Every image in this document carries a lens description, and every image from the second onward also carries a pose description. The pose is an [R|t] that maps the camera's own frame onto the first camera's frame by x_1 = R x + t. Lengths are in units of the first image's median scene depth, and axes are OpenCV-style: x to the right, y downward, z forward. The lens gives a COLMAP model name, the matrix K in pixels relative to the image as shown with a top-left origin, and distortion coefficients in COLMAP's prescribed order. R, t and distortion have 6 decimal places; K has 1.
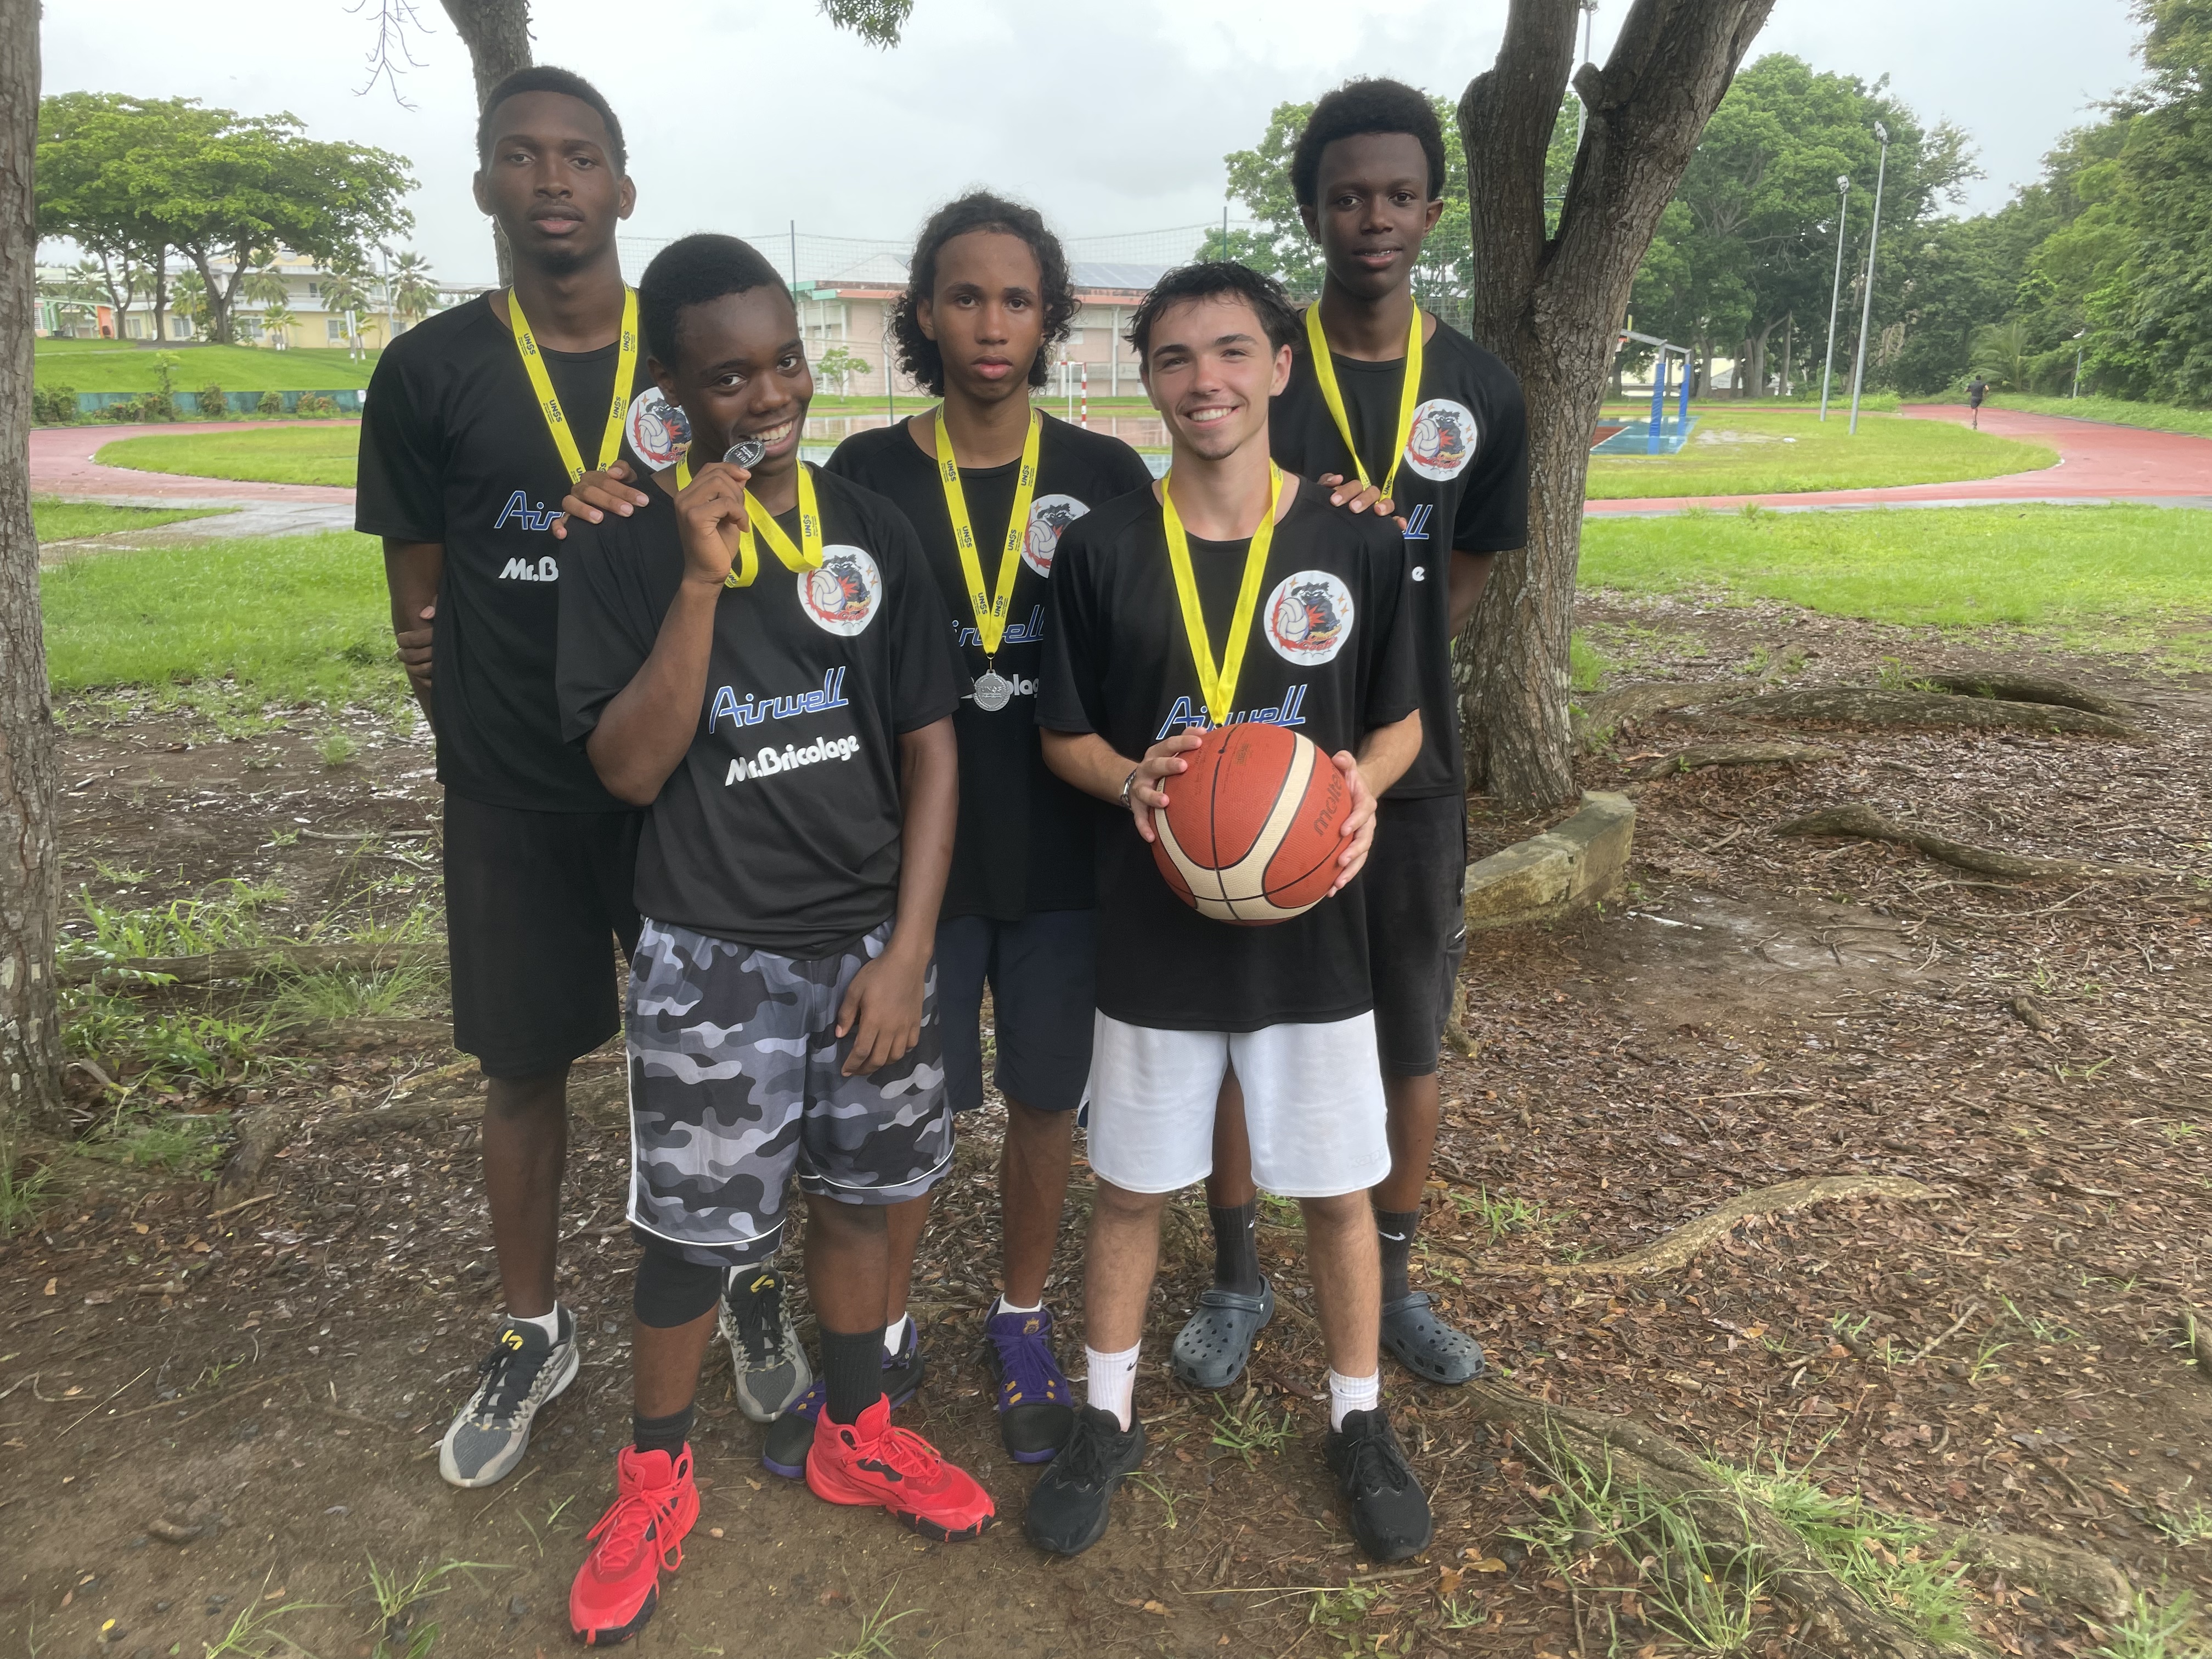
lens RADIAL K [[1693.0, 0, 1110.6], [0, 1693.0, 837.1], [0, 0, 1]] dist [0.059801, -0.078506]
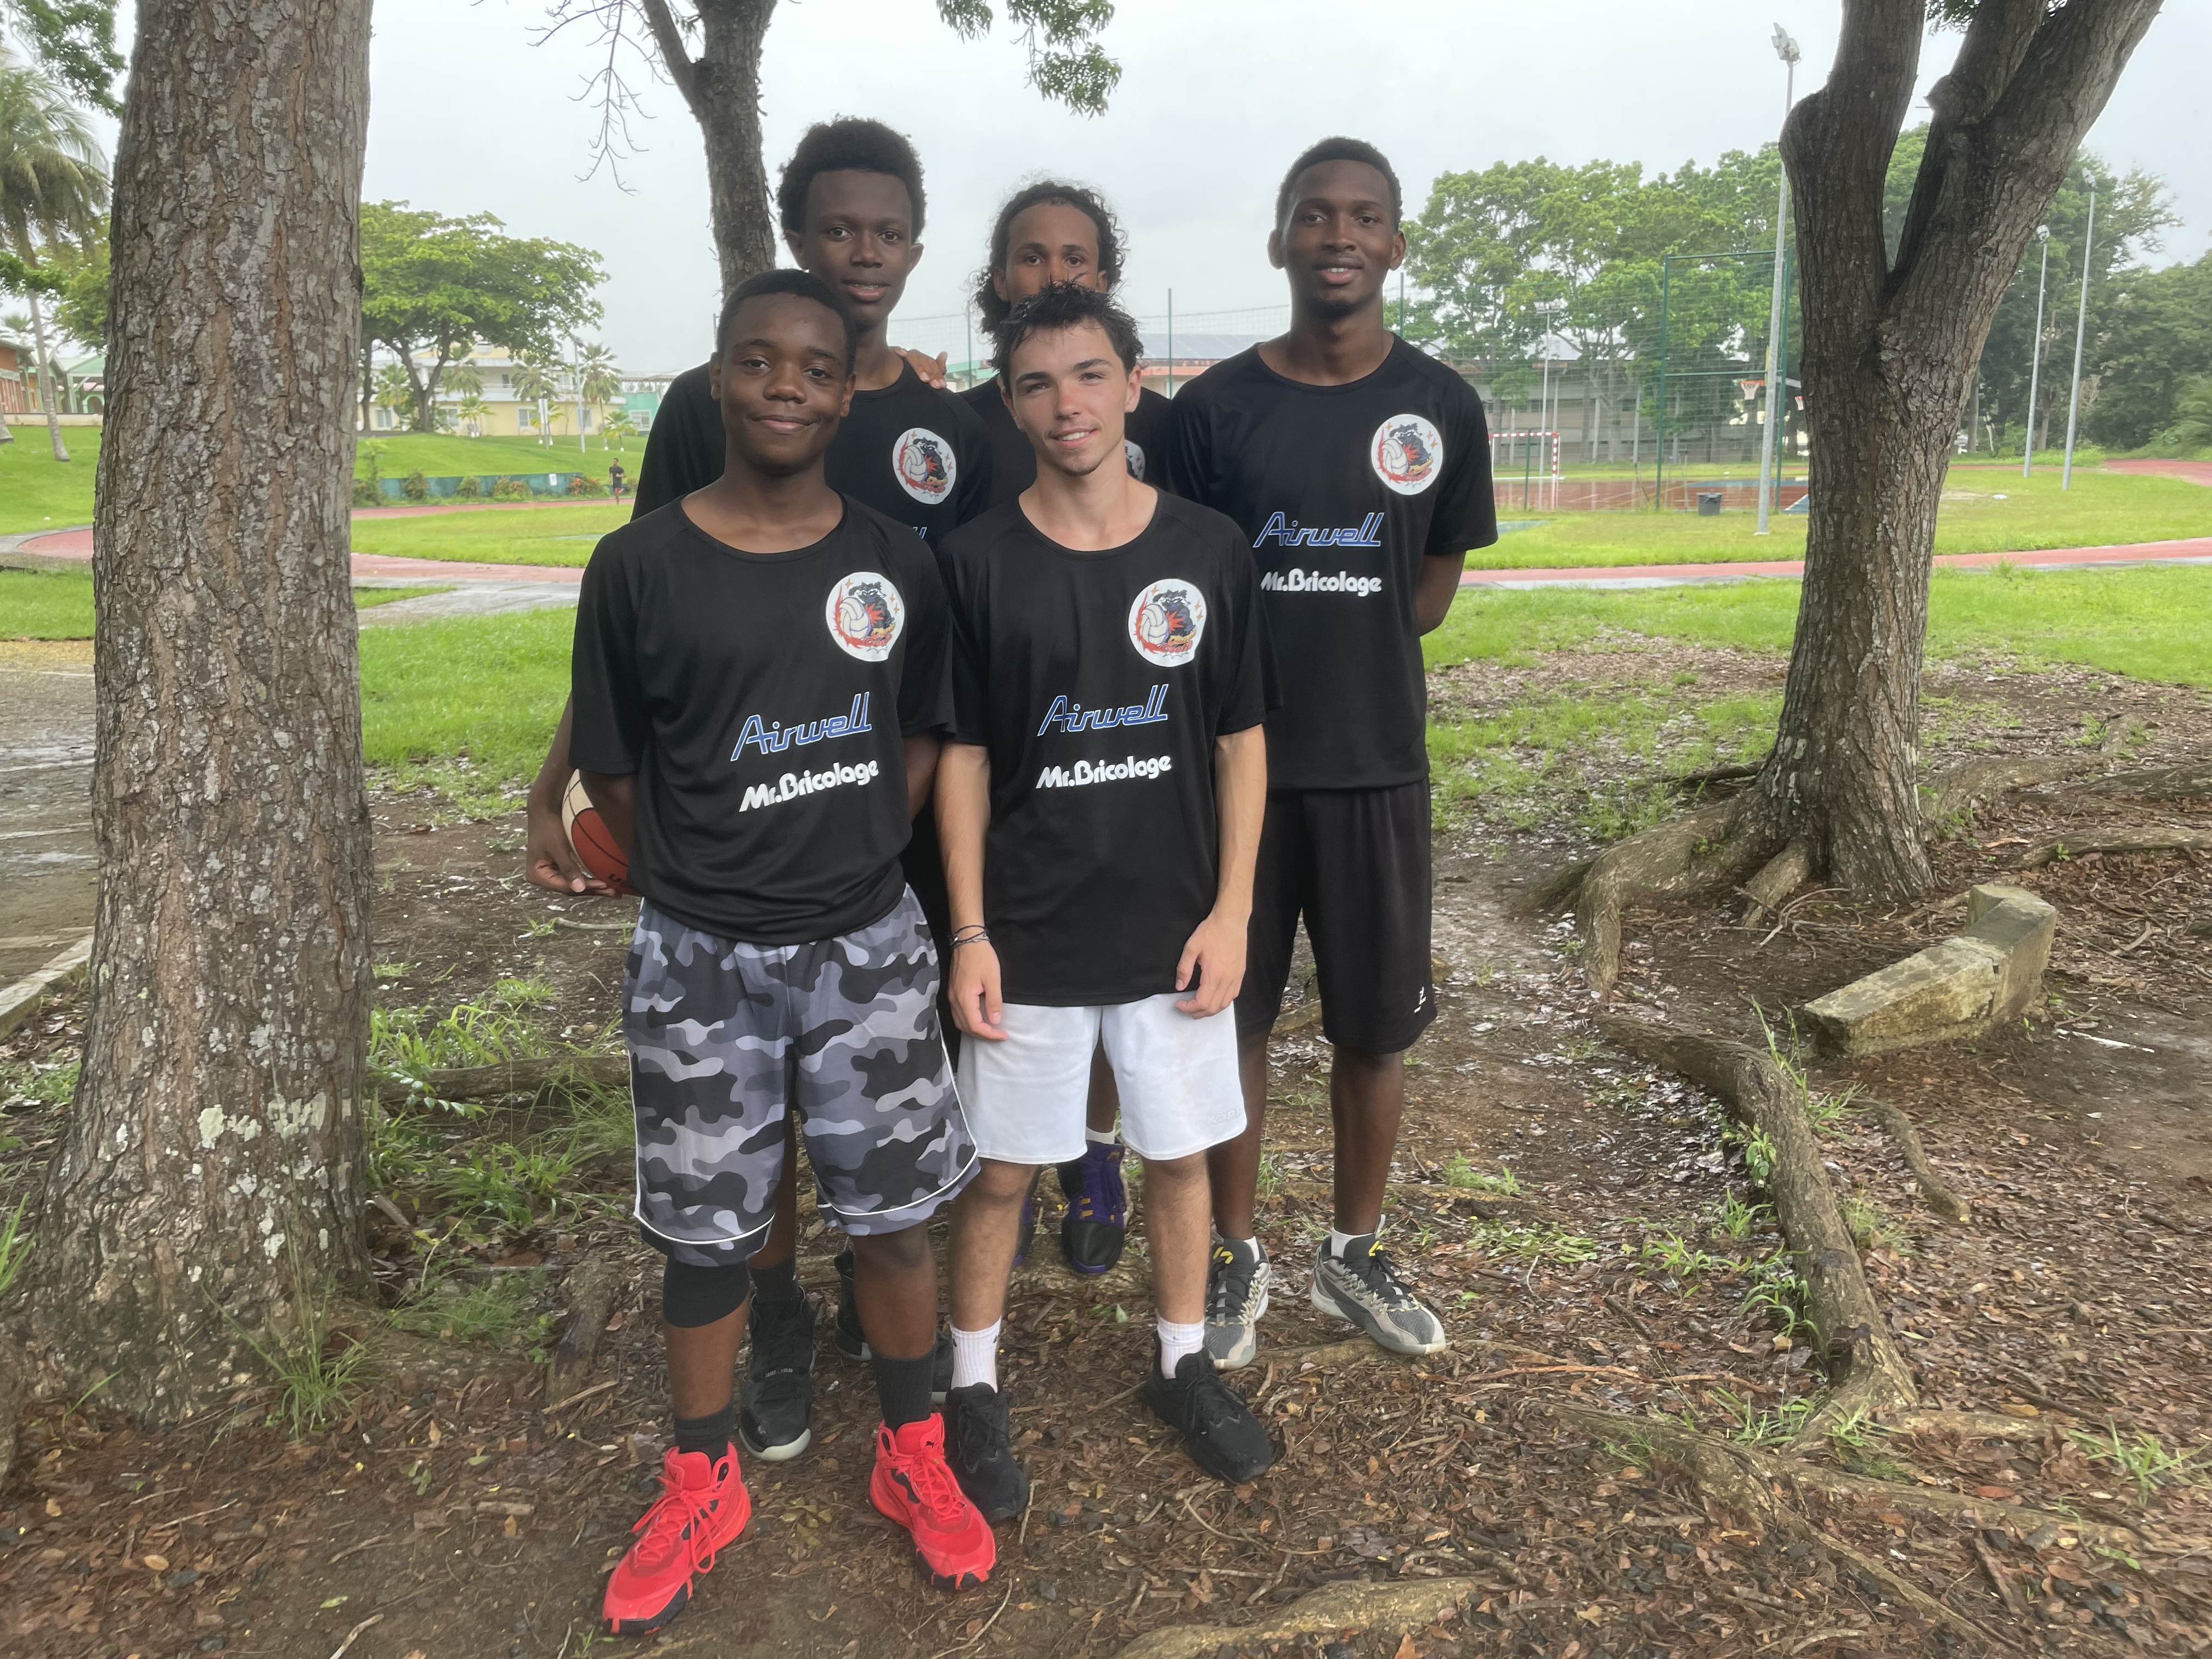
lens RADIAL K [[1693.0, 0, 1096.0], [0, 1693.0, 825.2], [0, 0, 1]] dist [0.059801, -0.078506]
pose [[0.995558, 0.001577, -0.094132, -0.075387], [-0.005978, 0.998900, -0.046499, -0.012371], [0.093955, 0.046855, 0.994473, 0.074166]]
